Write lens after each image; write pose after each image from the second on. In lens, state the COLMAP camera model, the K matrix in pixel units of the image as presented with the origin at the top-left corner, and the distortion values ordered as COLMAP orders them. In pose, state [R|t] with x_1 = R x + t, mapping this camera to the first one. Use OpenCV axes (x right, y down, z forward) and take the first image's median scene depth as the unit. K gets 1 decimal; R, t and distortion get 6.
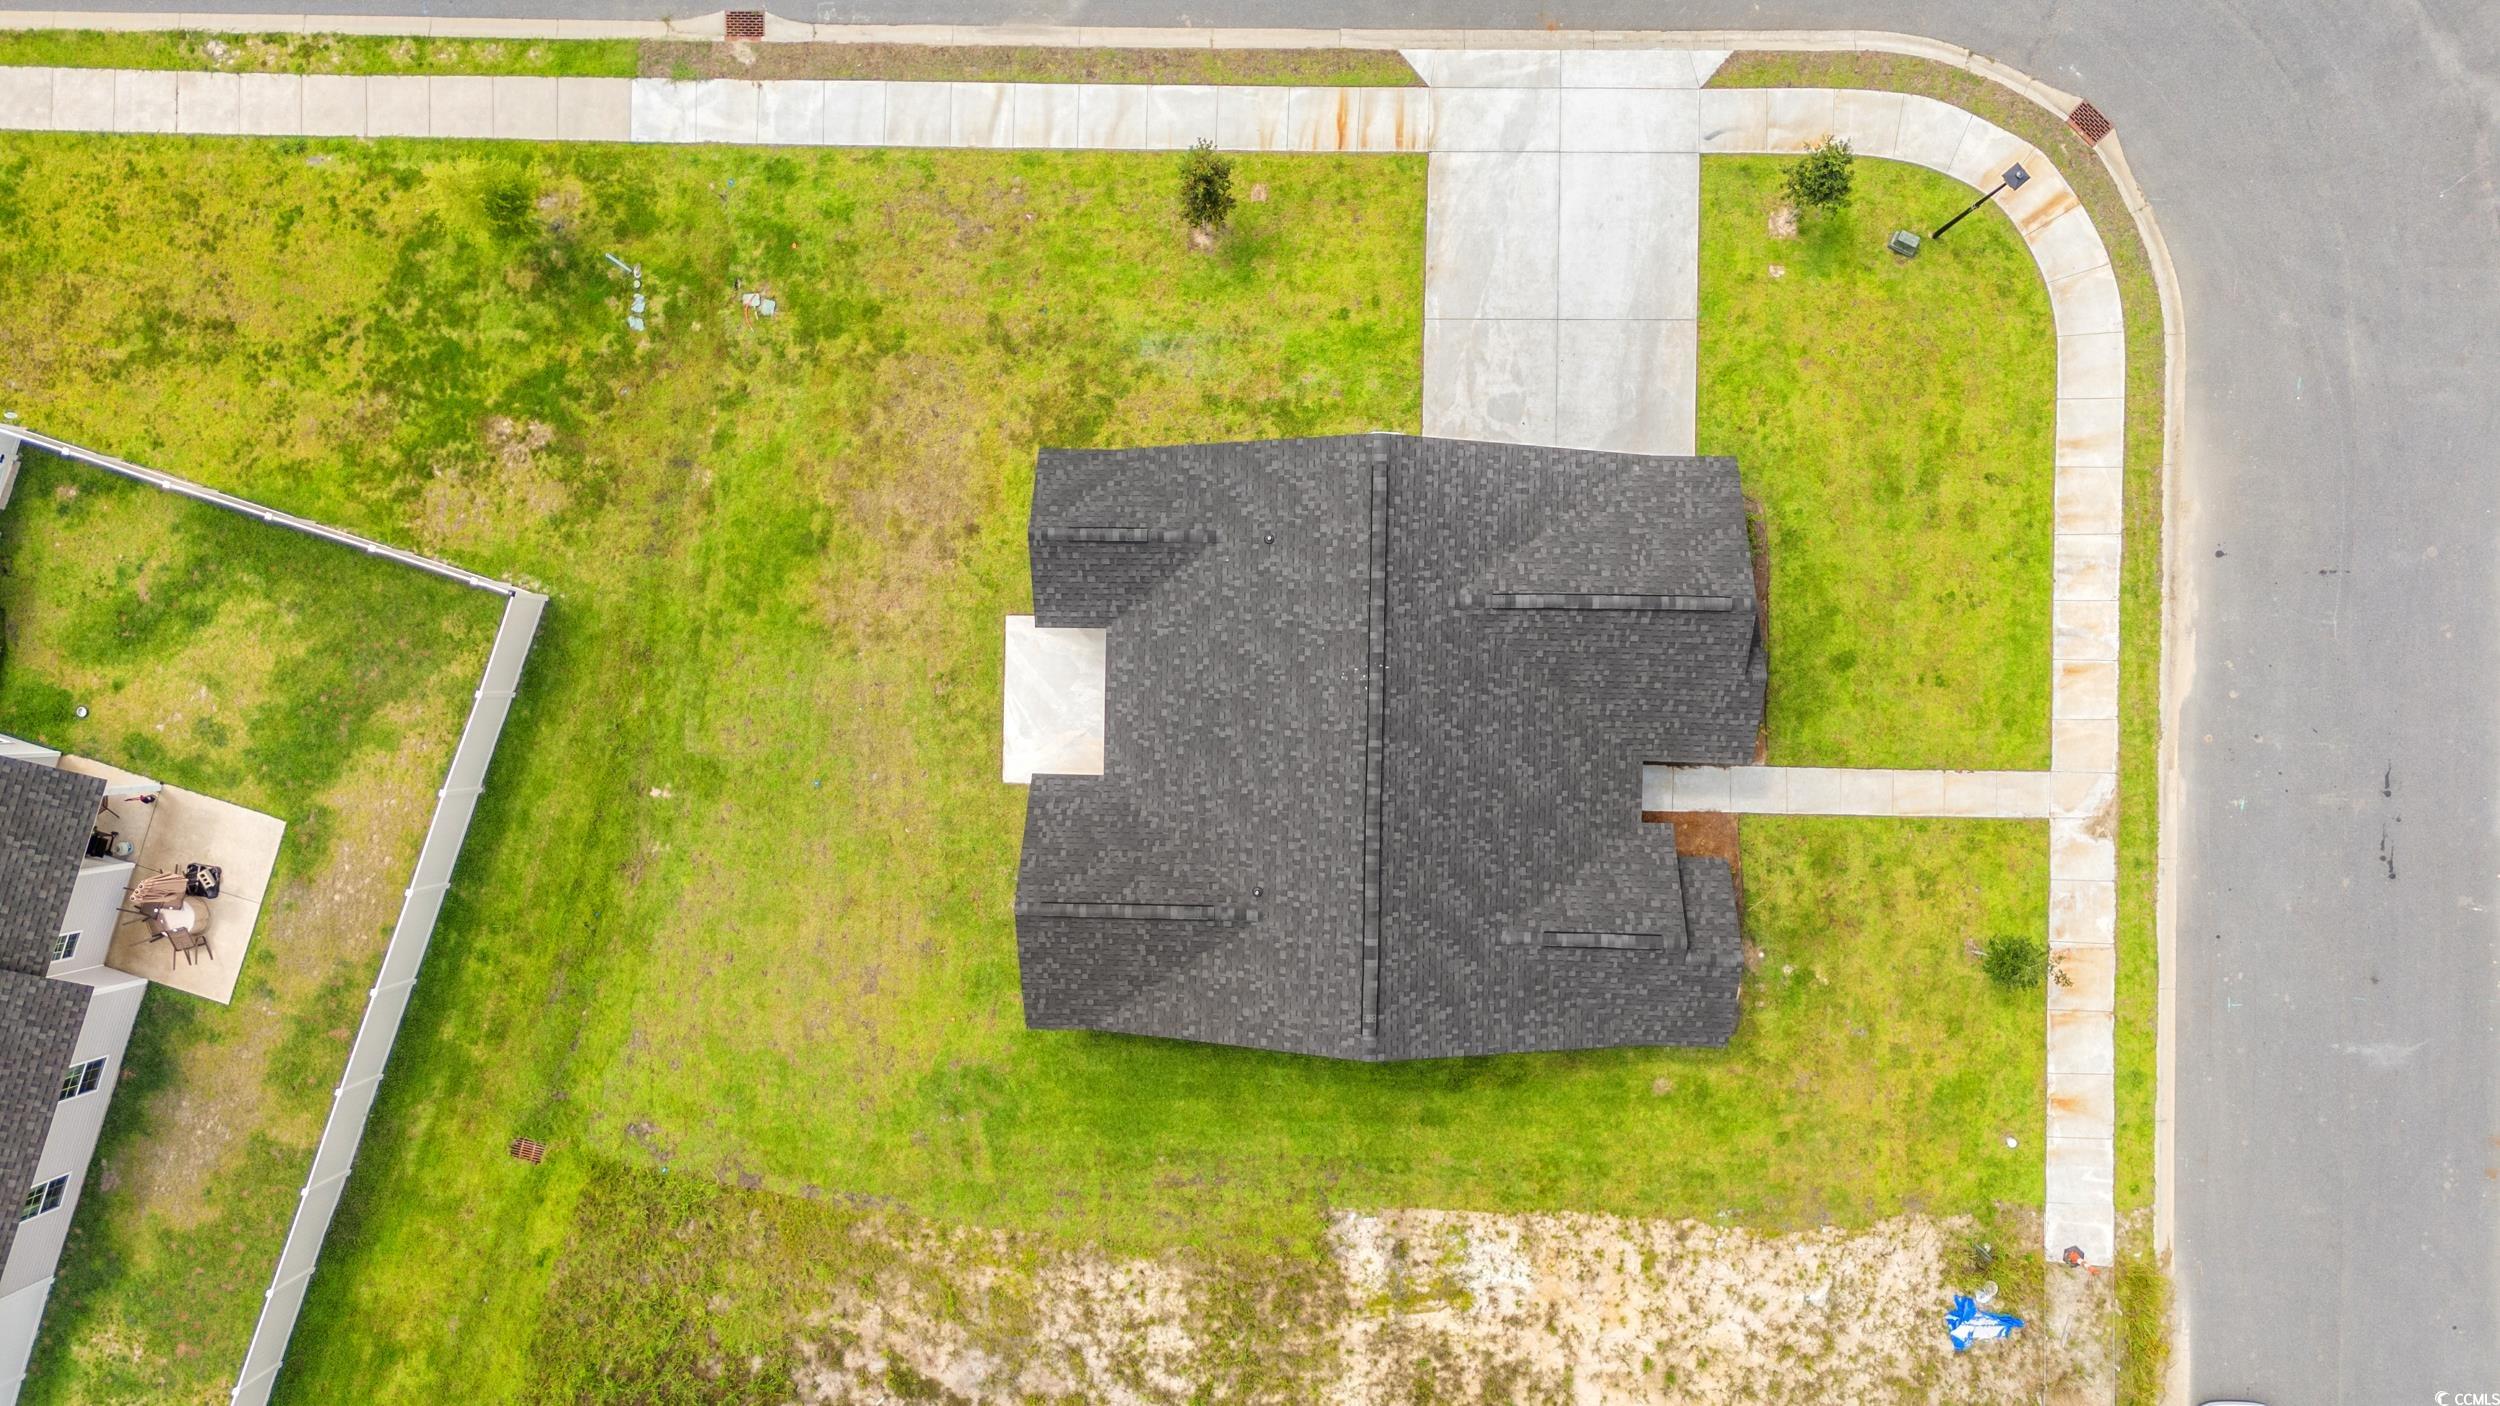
lens RADIAL K [[1830.2, 0, 1250.0], [0, 1830.2, 703.0], [0, 0, 1]] dist [0.081502, -0.084409]
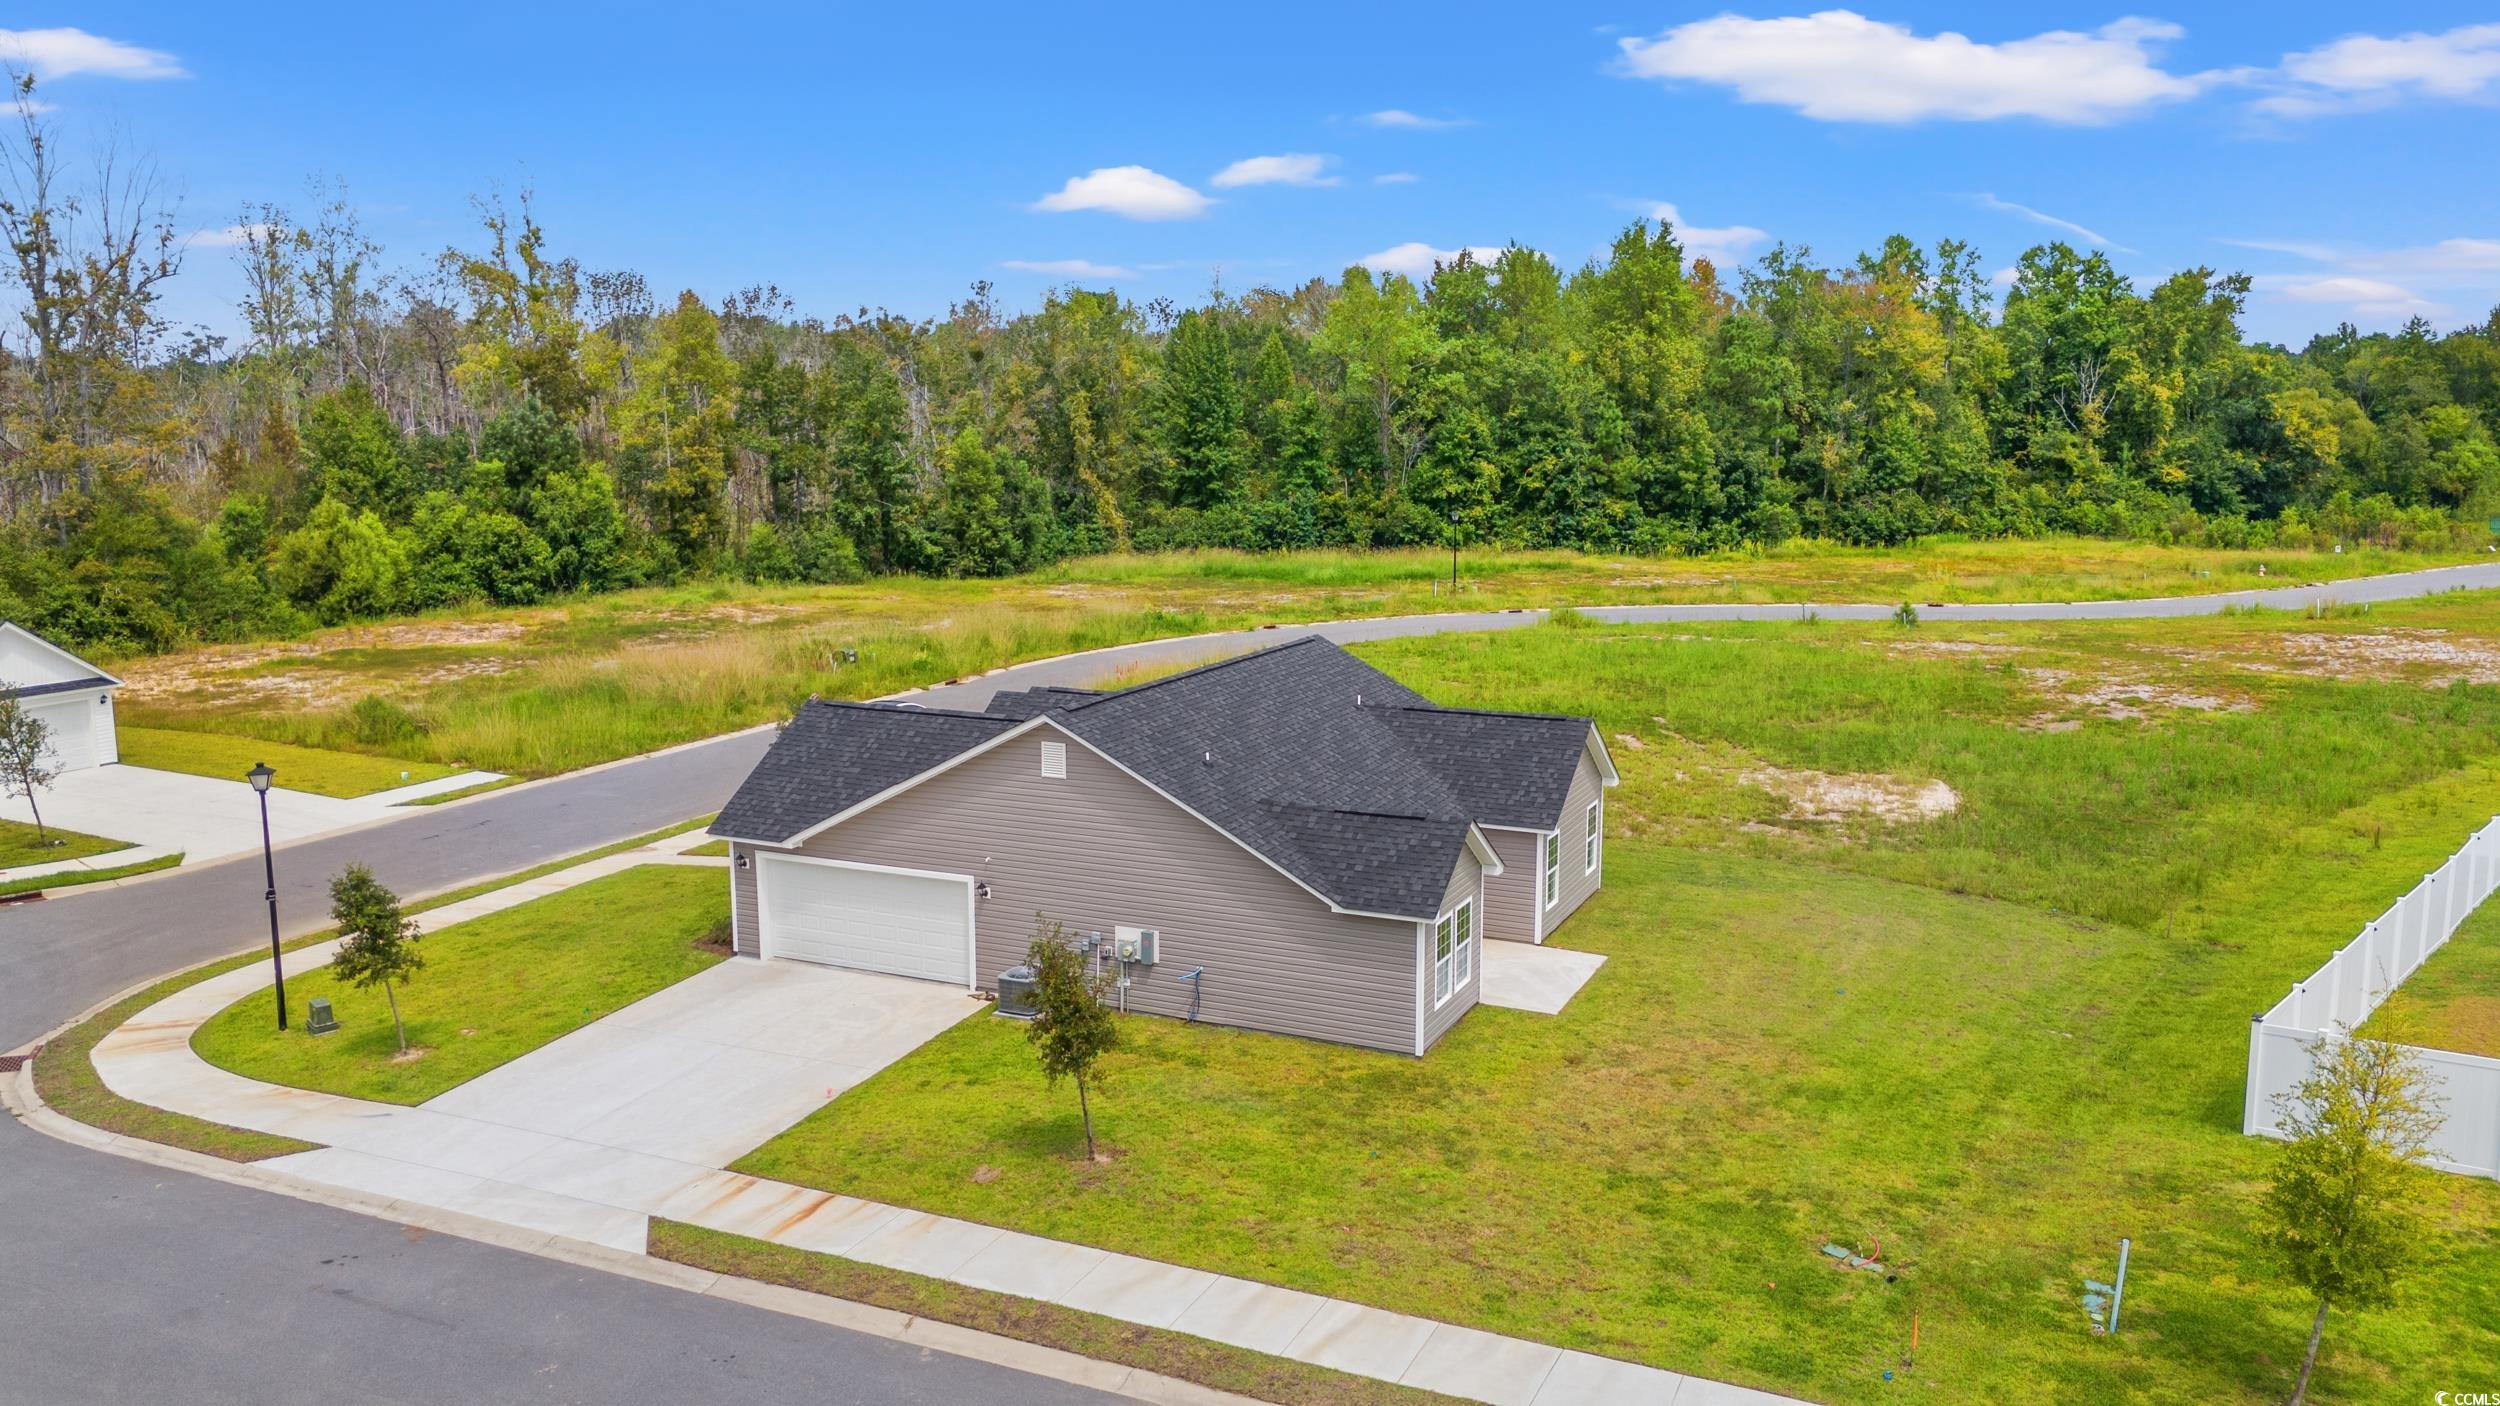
lens RADIAL K [[1830.2, 0, 1250.0], [0, 1830.2, 703.0], [0, 0, 1]] dist [0.081502, -0.084409]
pose [[-0.916864, -0.026077, 0.398346, -0.324457], [0.398012, -0.136592, 0.907154, -0.792506], [0.030754, 0.990284, 0.135615, 0.767748]]
